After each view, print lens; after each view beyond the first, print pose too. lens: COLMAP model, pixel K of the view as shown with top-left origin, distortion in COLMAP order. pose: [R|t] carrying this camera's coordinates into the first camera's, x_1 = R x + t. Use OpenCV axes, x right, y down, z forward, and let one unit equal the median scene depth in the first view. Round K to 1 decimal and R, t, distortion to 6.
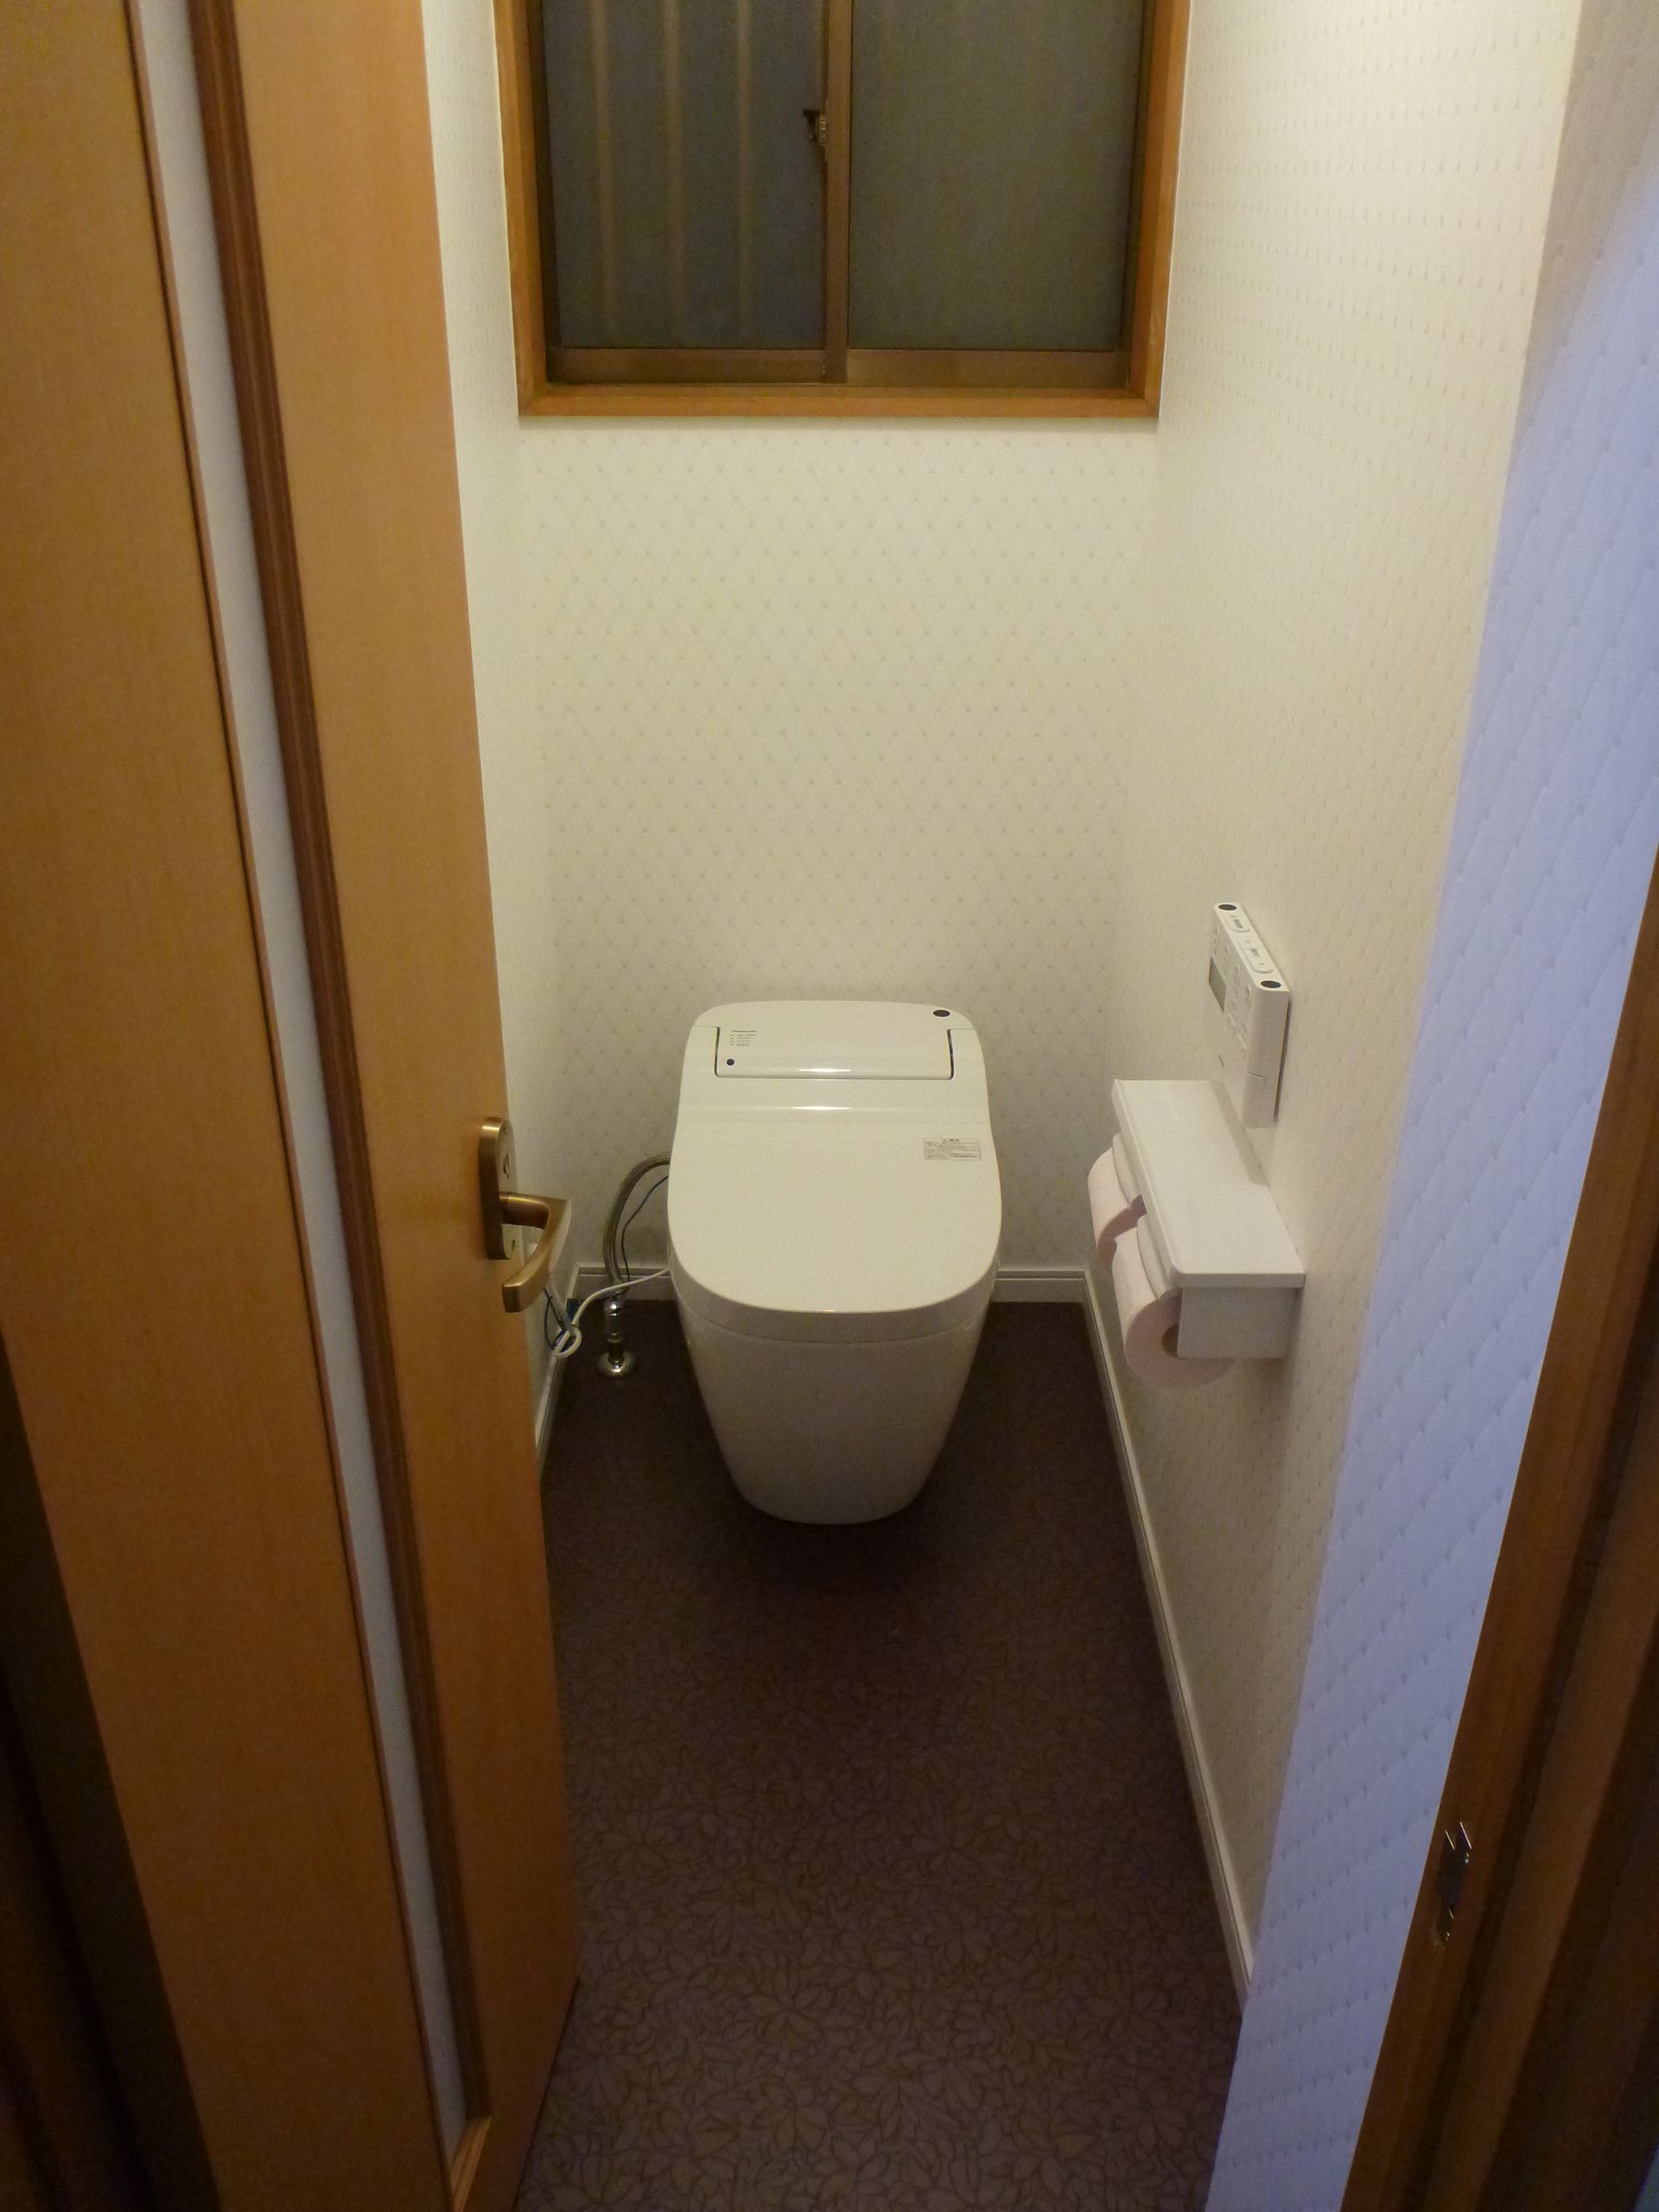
lens RADIAL K [[1867.9, 0, 829.5], [0, 1867.9, 1106.0], [0, 0, 1]] dist [-0.140282, -0.000859]
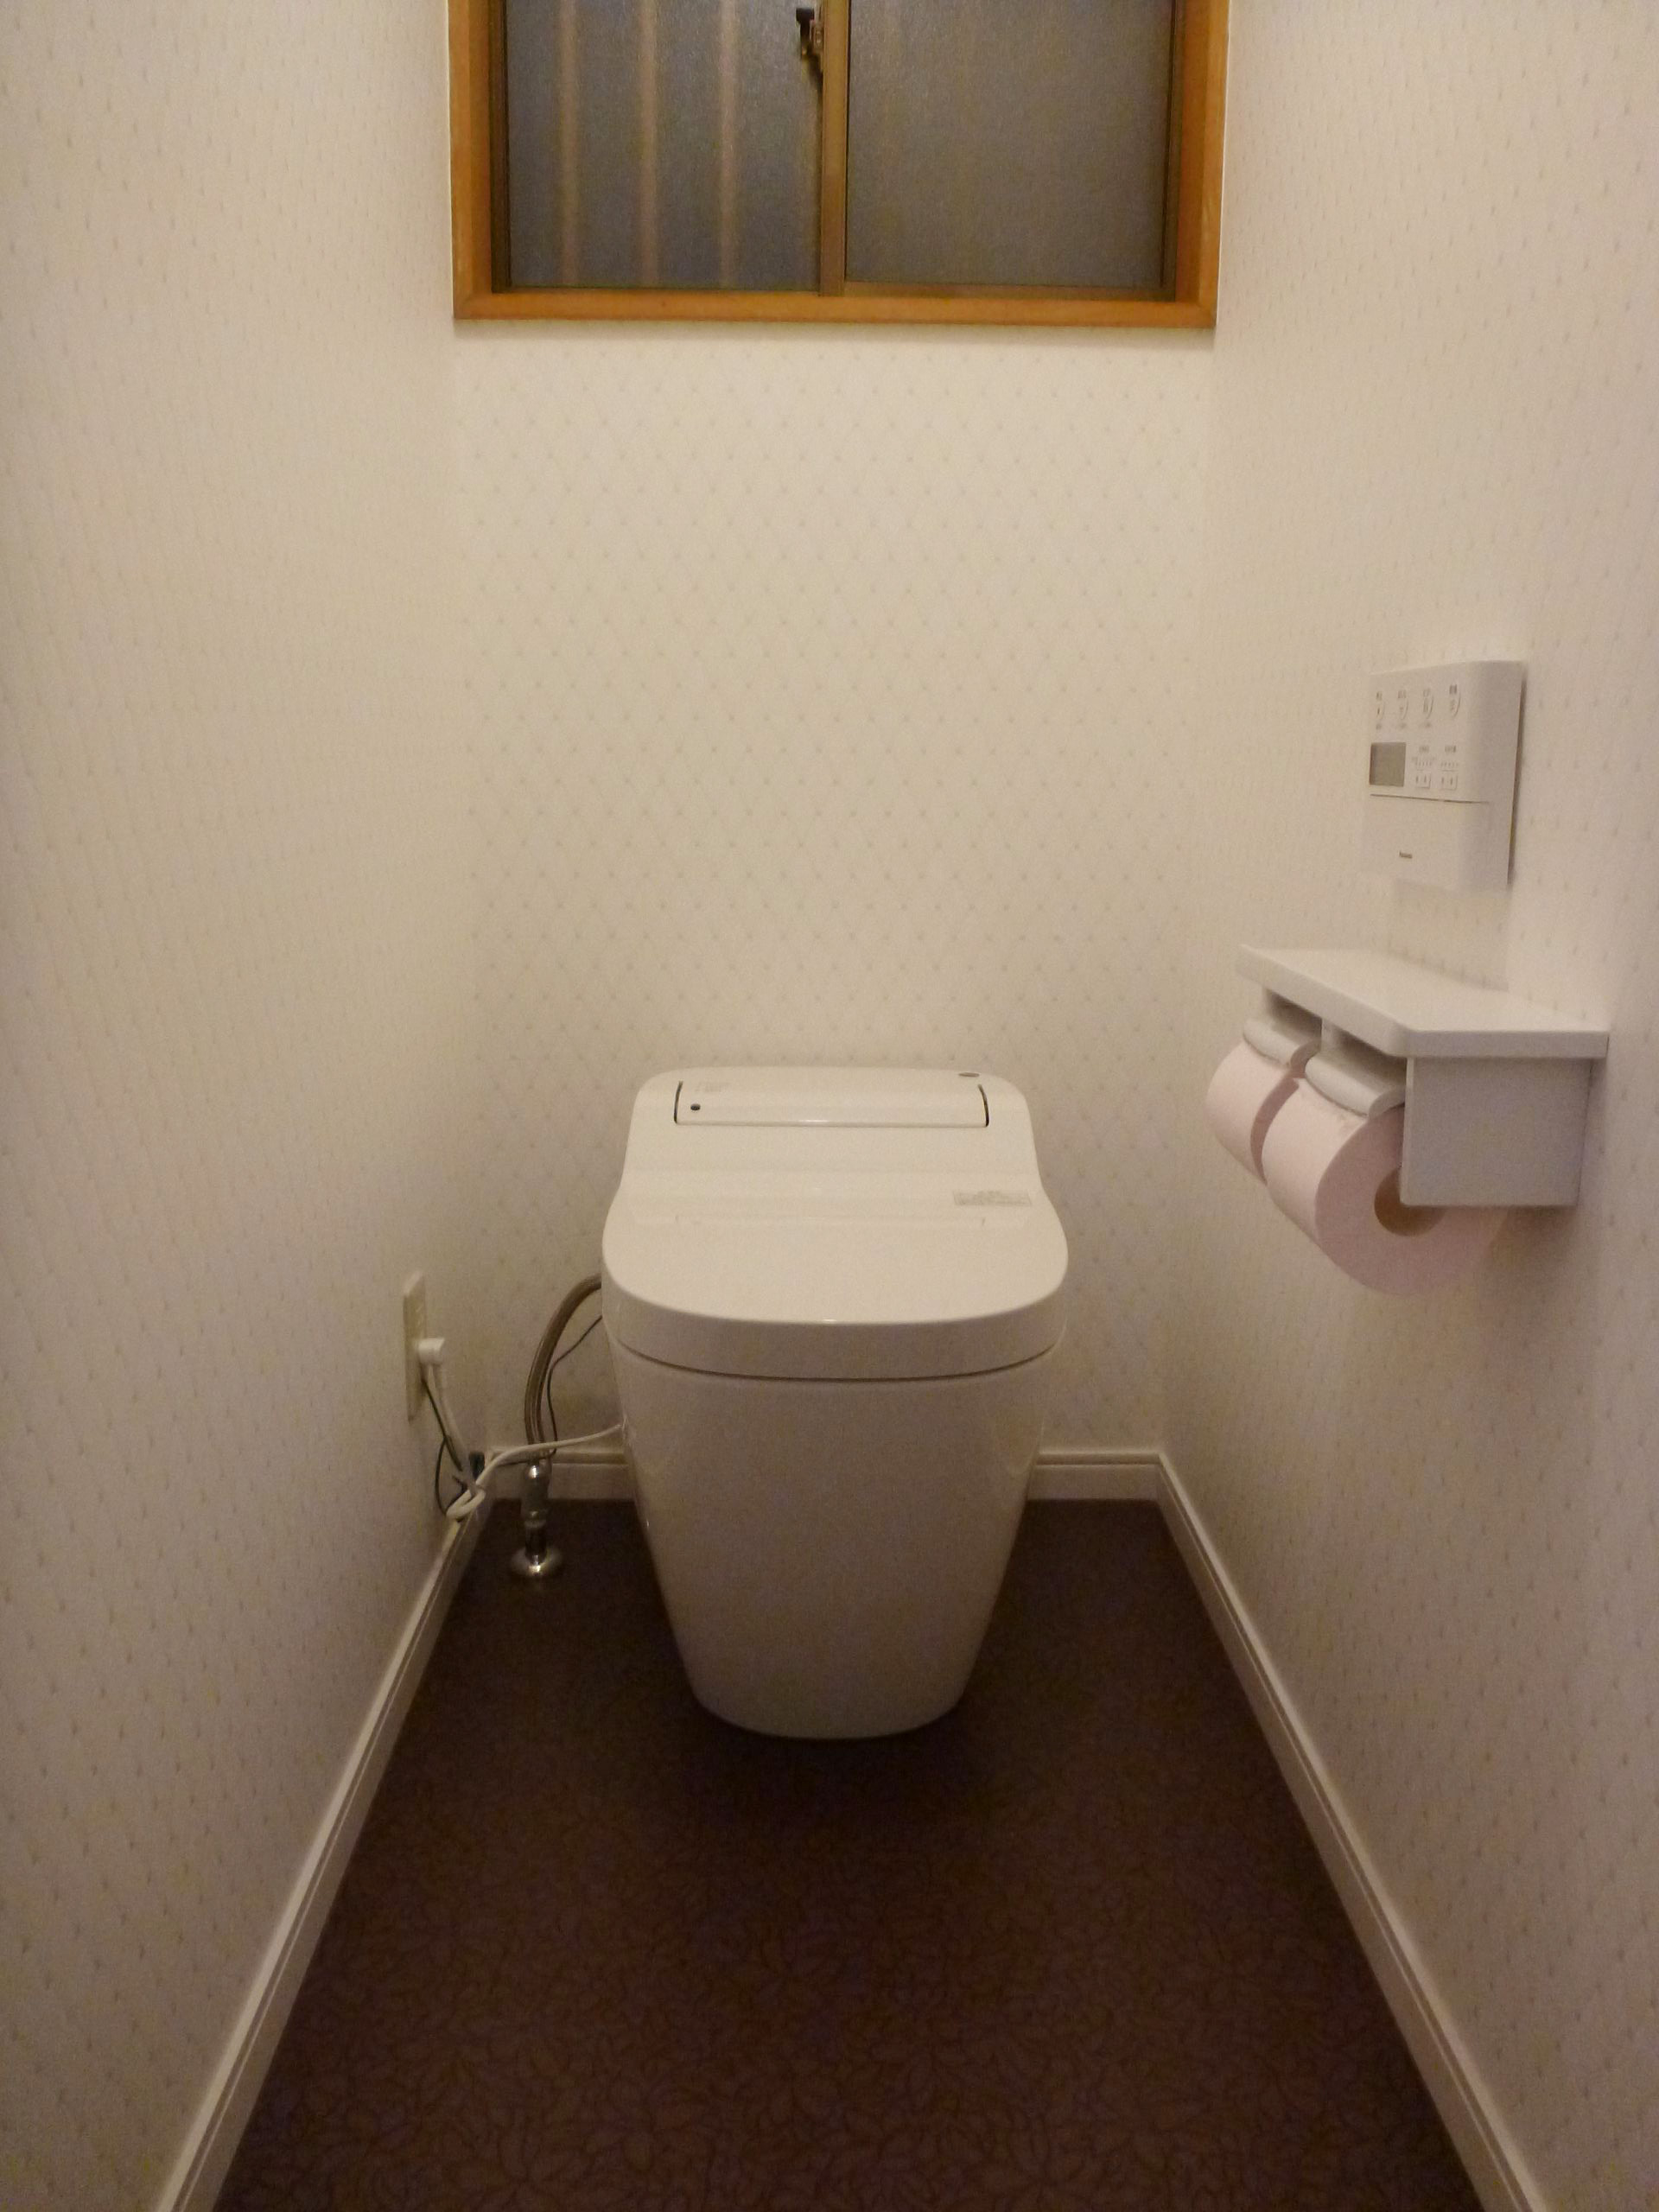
lens RADIAL K [[1848.3, 0, 862.9], [0, 1848.3, 1077.2], [0, 0, 1]] dist [-0.095454, -0.001404]
pose [[0.999497, -0.000612, 0.031696, -0.009072], [0.009310, 0.961398, -0.275004, 0.177601], [-0.030304, 0.275161, 0.960920, 0.280761]]
